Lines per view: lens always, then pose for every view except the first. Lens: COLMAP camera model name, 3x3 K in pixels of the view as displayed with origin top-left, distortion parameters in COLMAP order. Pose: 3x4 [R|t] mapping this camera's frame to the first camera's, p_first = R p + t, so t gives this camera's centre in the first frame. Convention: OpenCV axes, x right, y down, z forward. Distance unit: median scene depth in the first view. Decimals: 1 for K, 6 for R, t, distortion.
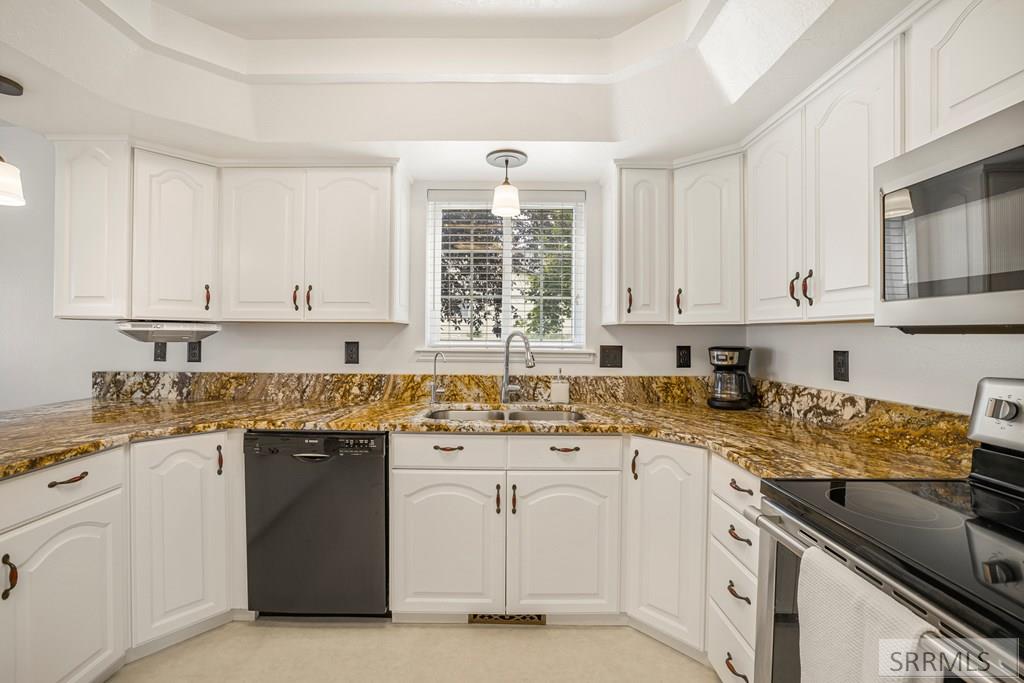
lens RADIAL K [[439.4, 0, 505.5], [0, 439.4, 336.3], [0, 0, 1]] dist [-0.033973, 0.011211]
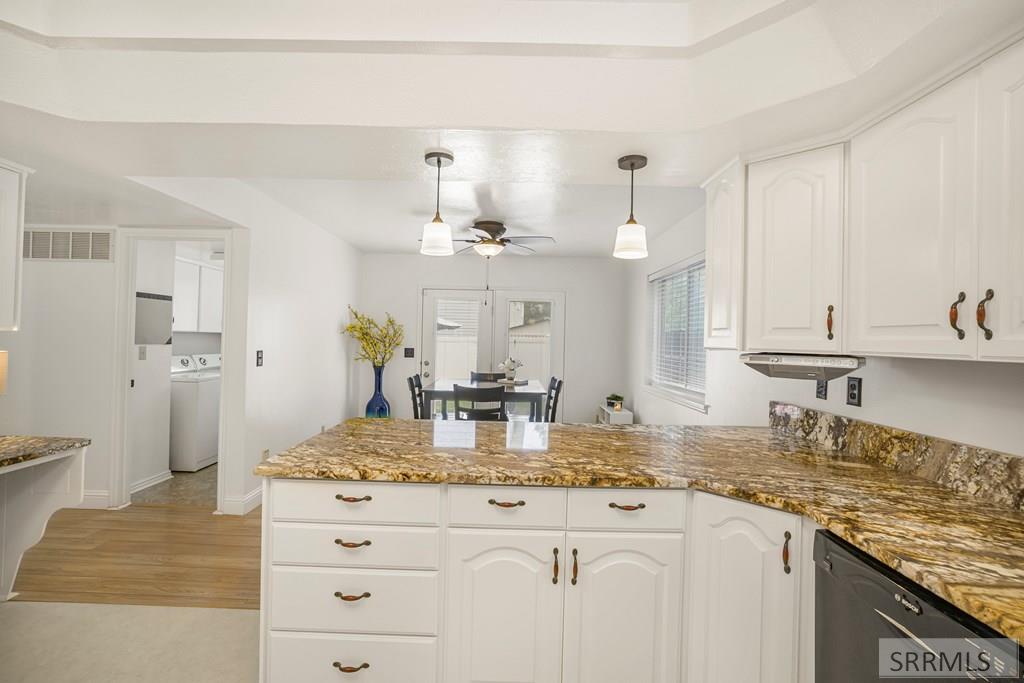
lens RADIAL K [[439.4, 0, 508.9], [0, 439.4, 335.4], [0, 0, 1]] dist [-0.033973, 0.011211]
pose [[0.009039, -0.015566, -0.999838, 0.045132], [-0.027930, 0.999485, -0.015813, -0.041277], [0.999569, 0.028068, 0.008600, 0.449291]]
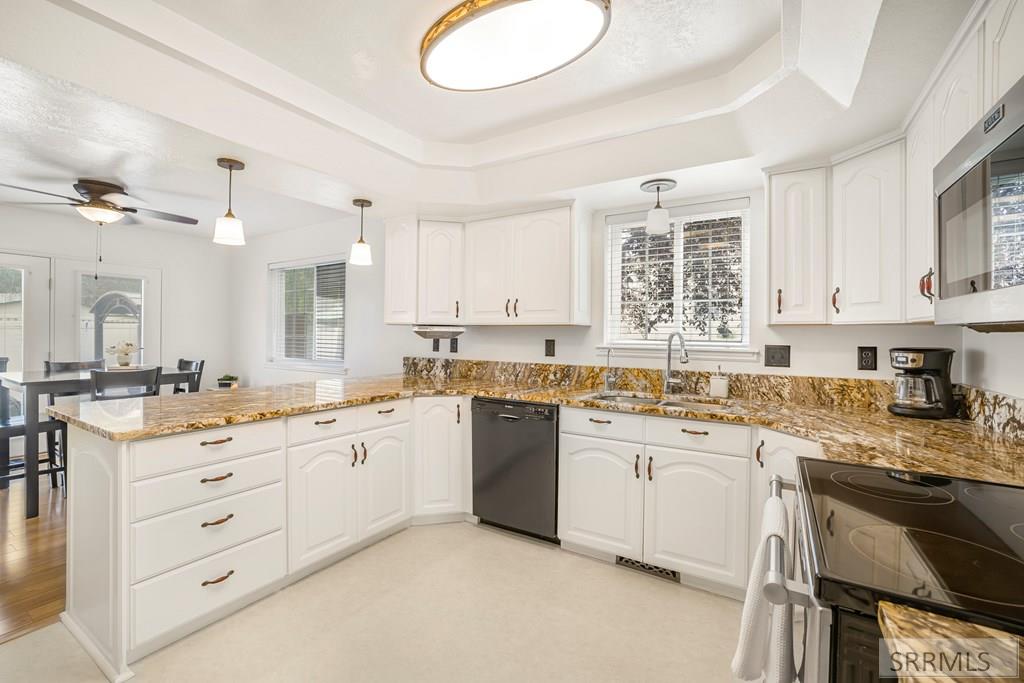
lens RADIAL K [[439.4, 0, 504.9], [0, 439.4, 336.9], [0, 0, 1]] dist [-0.033973, 0.011211]
pose [[0.843601, 0.004629, -0.536950, 0.284090], [-0.005290, 0.999986, 0.000311, 0.005278], [0.536944, 0.002578, 0.843614, -0.213628]]
